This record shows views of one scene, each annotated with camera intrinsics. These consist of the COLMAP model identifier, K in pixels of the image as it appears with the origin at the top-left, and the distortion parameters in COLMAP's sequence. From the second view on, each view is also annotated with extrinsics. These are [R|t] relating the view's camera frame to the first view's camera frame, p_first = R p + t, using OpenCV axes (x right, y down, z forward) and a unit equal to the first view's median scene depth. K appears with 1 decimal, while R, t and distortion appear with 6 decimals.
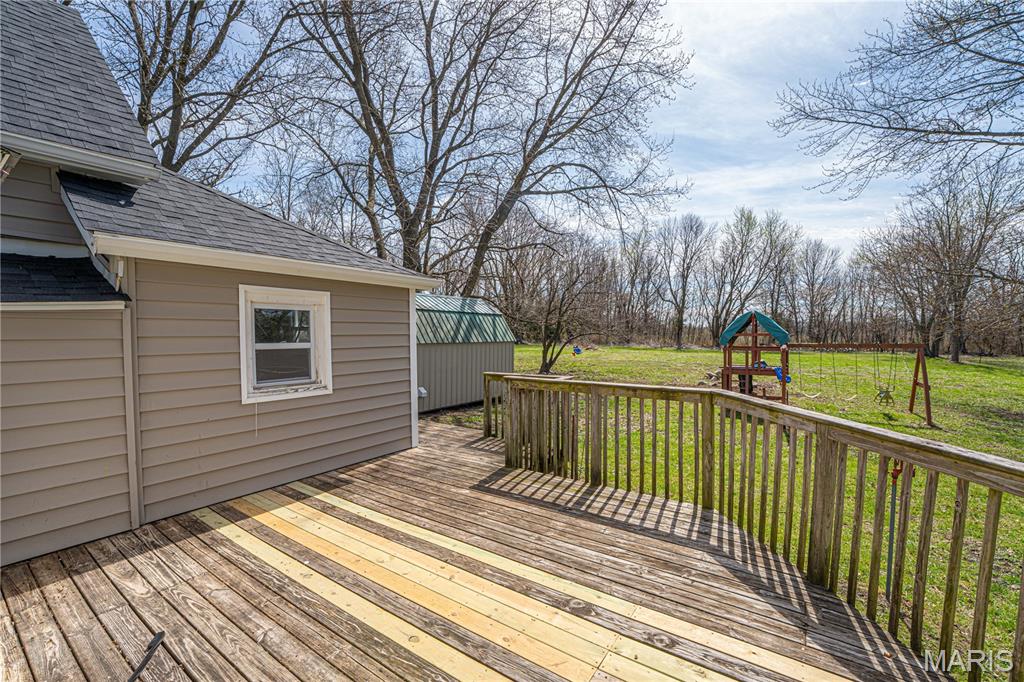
lens RADIAL K [[448.4, 0, 515.0], [0, 448.4, 344.8], [0, 0, 1]] dist [-0.000131, -0.000219]
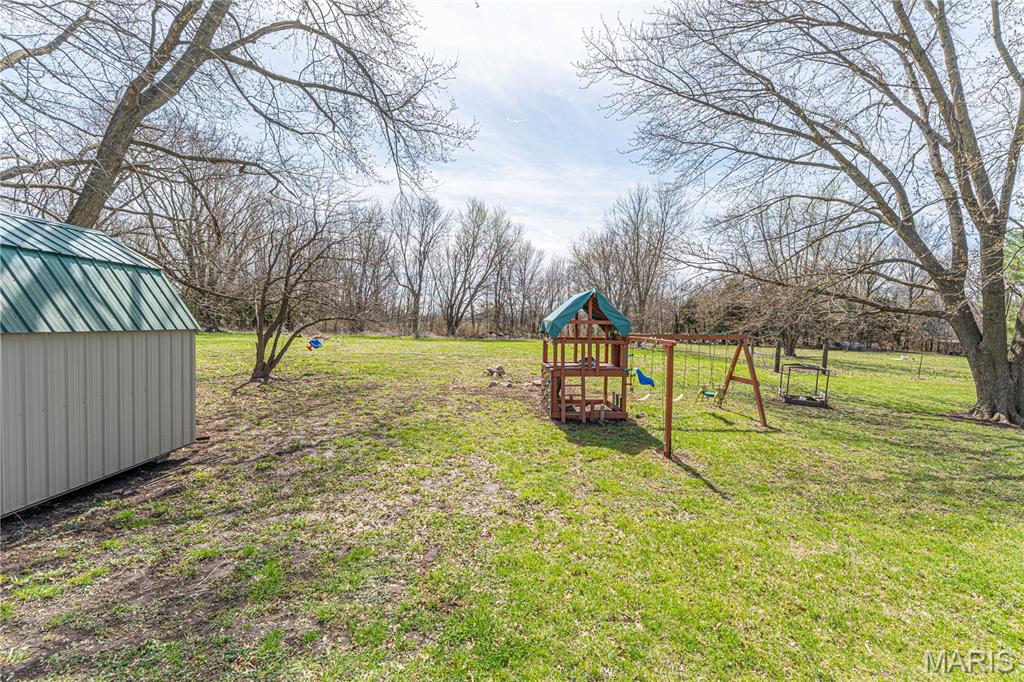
lens RADIAL K [[448.4, 0, 515.0], [0, 448.4, 344.8], [0, 0, 1]] dist [-0.000131, -0.000219]
pose [[0.825786, -0.012290, 0.563850, 0.002472], [-0.003209, 0.999644, 0.026490, -0.001168], [-0.563975, -0.023684, 0.825452, 0.106185]]
